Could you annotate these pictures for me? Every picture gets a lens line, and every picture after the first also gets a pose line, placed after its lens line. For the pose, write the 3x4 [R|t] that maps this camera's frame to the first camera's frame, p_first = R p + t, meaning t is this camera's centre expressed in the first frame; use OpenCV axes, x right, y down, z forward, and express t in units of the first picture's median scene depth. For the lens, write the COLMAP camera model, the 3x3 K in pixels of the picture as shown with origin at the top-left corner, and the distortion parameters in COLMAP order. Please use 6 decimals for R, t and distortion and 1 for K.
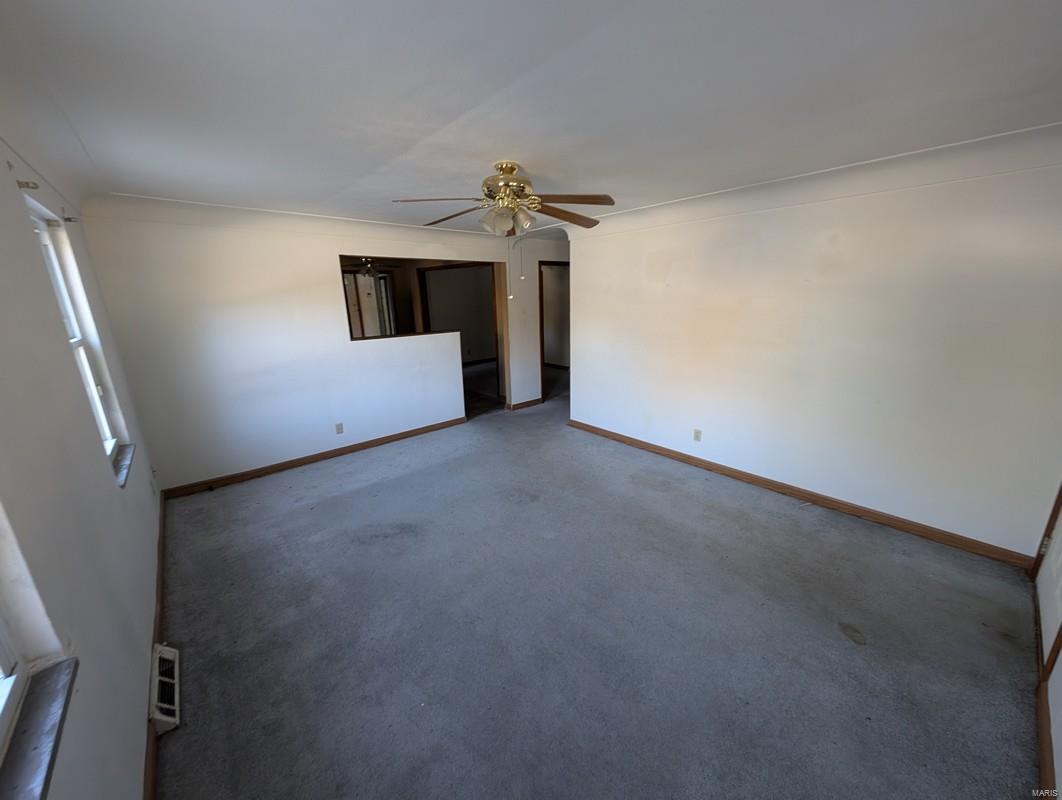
lens RADIAL K [[397.3, 0, 527.8], [0, 397.3, 402.0], [0, 0, 1]] dist [0.004697, -0.001148]
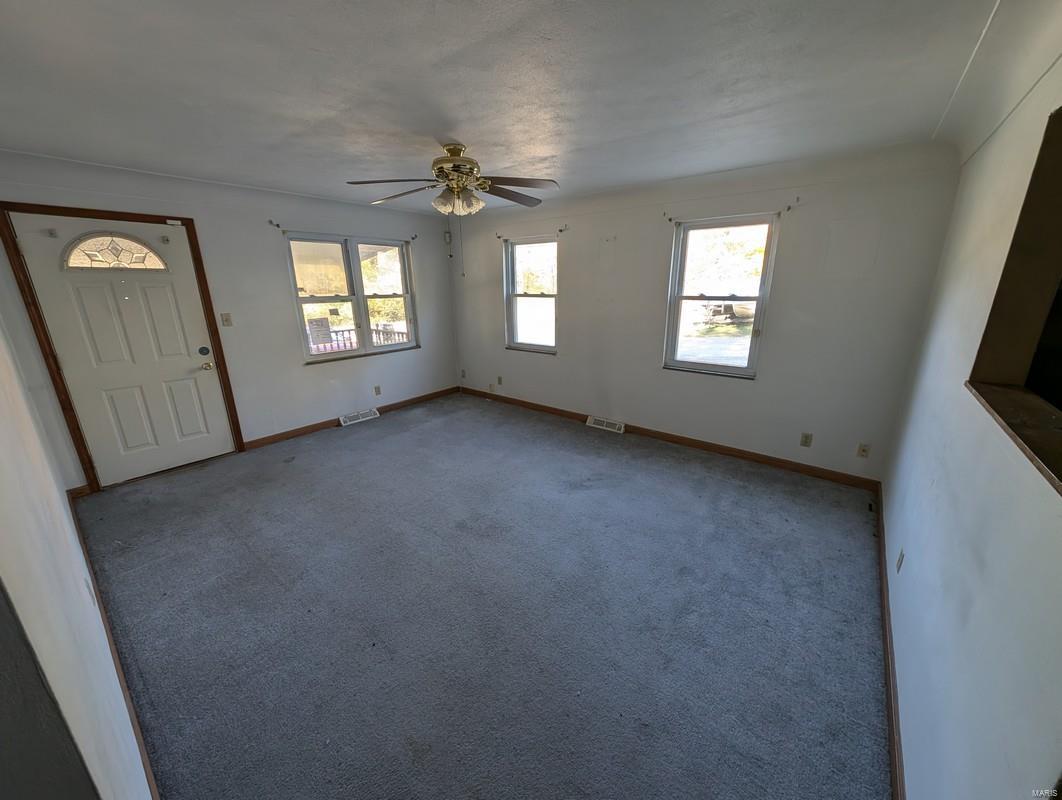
lens RADIAL K [[397.3, 0, 535.3], [0, 397.3, 398.6], [0, 0, 1]] dist [0.004697, -0.001148]
pose [[-0.980219, 0.082608, -0.179850, -0.009064], [-0.024155, 0.852000, 0.522985, -0.373461], [0.196435, 0.516984, -0.833151, 1.434198]]
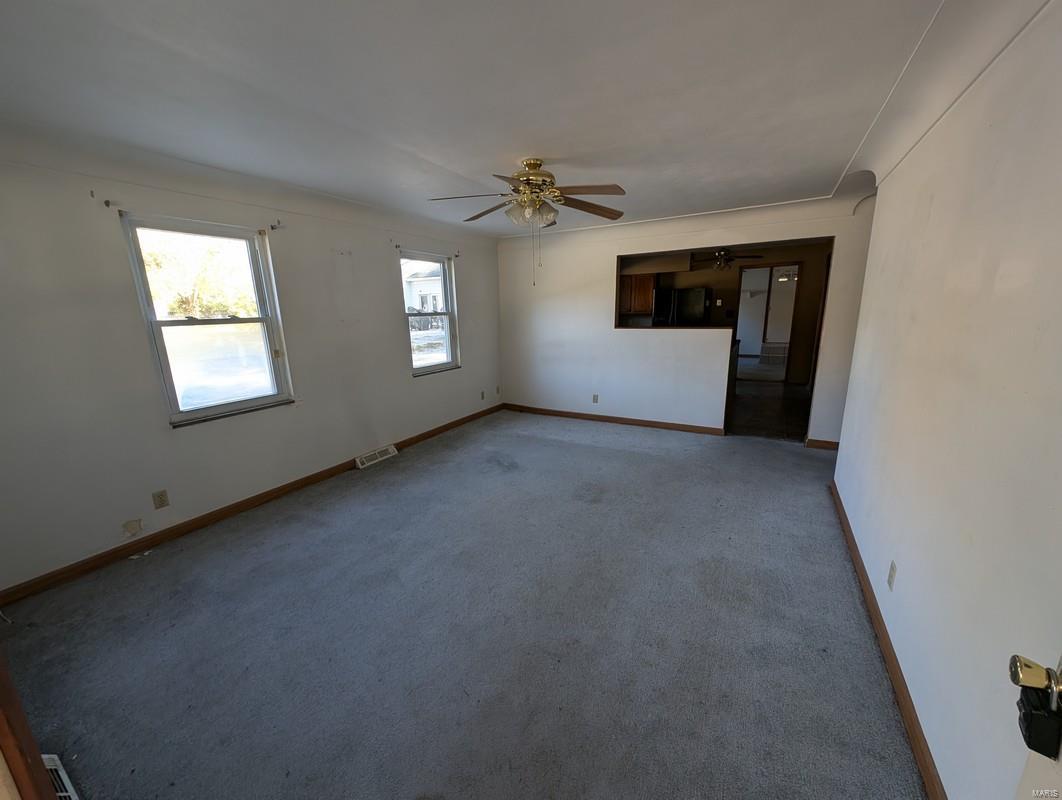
lens RADIAL K [[397.3, 0, 534.7], [0, 397.3, 397.7], [0, 0, 1]] dist [0.004697, -0.001148]
pose [[0.335223, 0.223631, -0.915213, 0.696677], [-0.234453, 0.960662, 0.148861, -0.089141], [0.912501, 0.164673, 0.374467, 0.442426]]
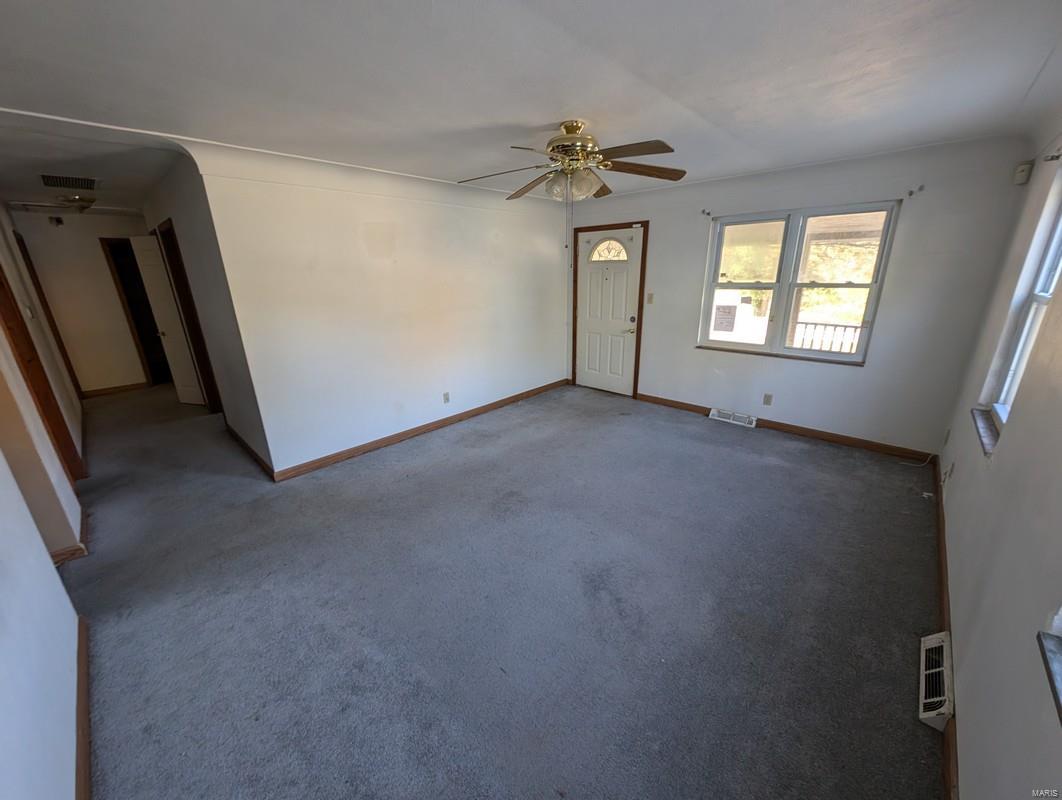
lens RADIAL K [[397.3, 0, 539.7], [0, 397.3, 401.8], [0, 0, 1]] dist [0.004697, -0.001148]
pose [[-0.126859, -0.288506, 0.949037, -0.719844], [0.276867, 0.908442, 0.313174, -0.196296], [-0.952498, 0.302486, -0.035366, 0.829960]]
